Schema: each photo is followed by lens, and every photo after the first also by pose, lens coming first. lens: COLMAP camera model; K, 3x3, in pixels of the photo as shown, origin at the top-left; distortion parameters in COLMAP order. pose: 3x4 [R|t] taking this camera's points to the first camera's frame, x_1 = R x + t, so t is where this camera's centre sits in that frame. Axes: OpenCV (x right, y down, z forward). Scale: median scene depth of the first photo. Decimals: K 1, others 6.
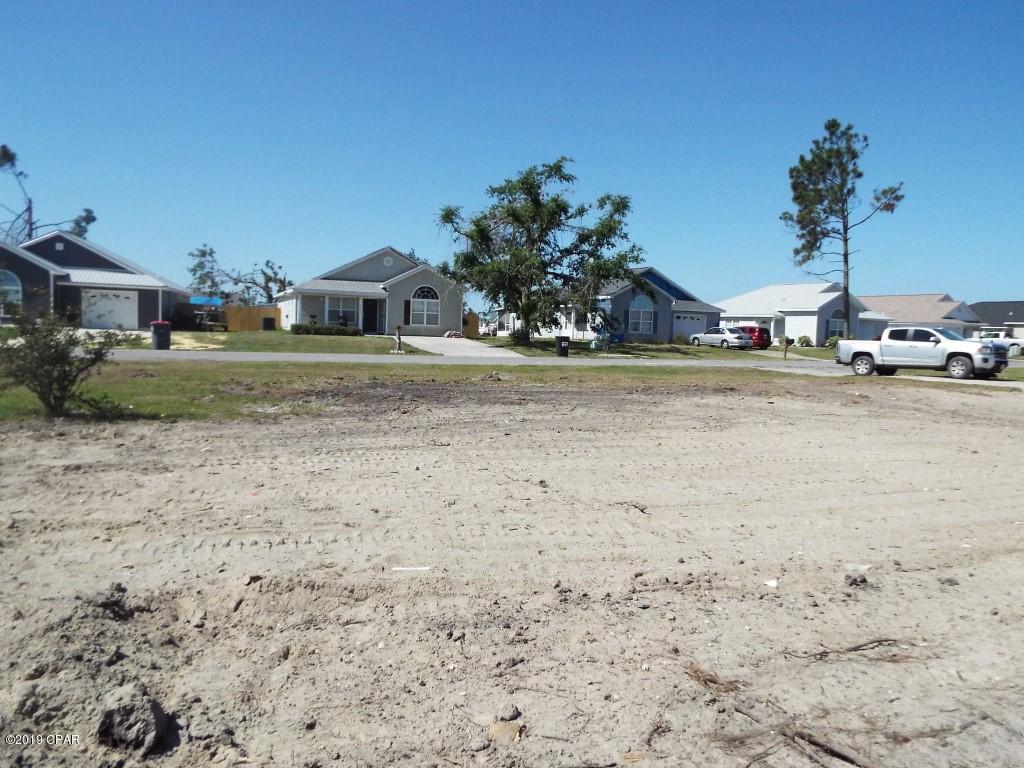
lens RADIAL K [[736.1, 0, 512.0], [0, 736.1, 384.0], [0, 0, 1]] dist [0.000734, 0.000989]
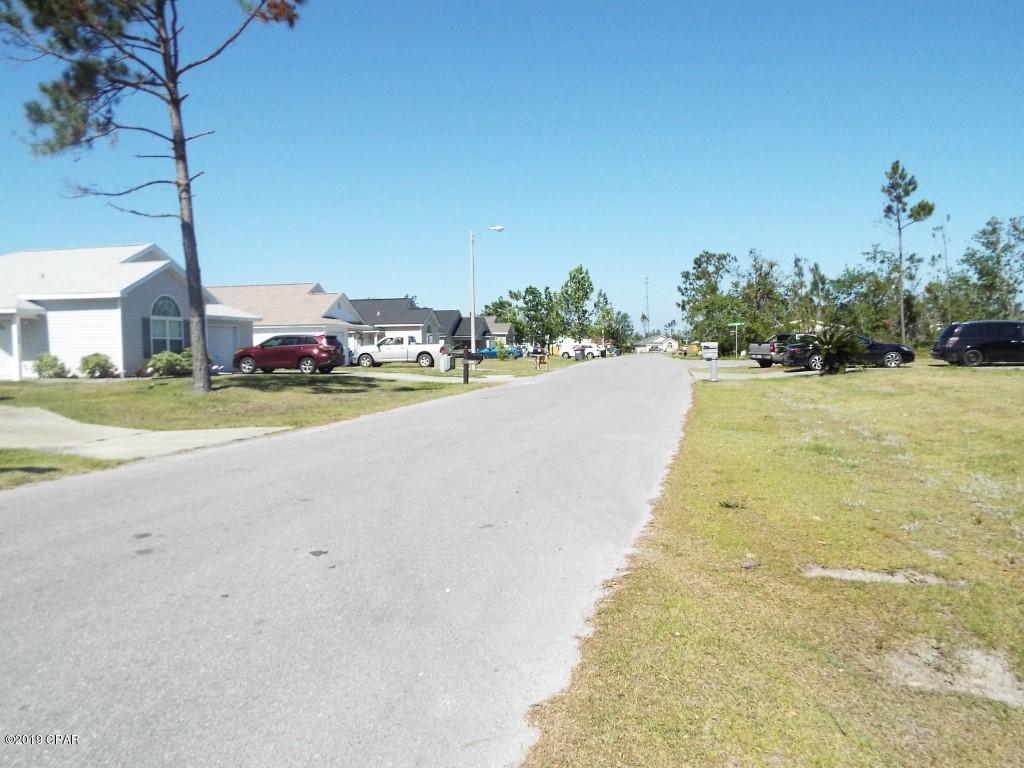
lens RADIAL K [[736.1, 0, 512.0], [0, 736.1, 384.0], [0, 0, 1]] dist [0.000734, 0.000989]
pose [[0.643965, -0.074448, 0.761424, 0.219645], [0.089267, 0.995768, 0.021865, -0.034585], [-0.759829, 0.053890, 0.647886, 0.522199]]
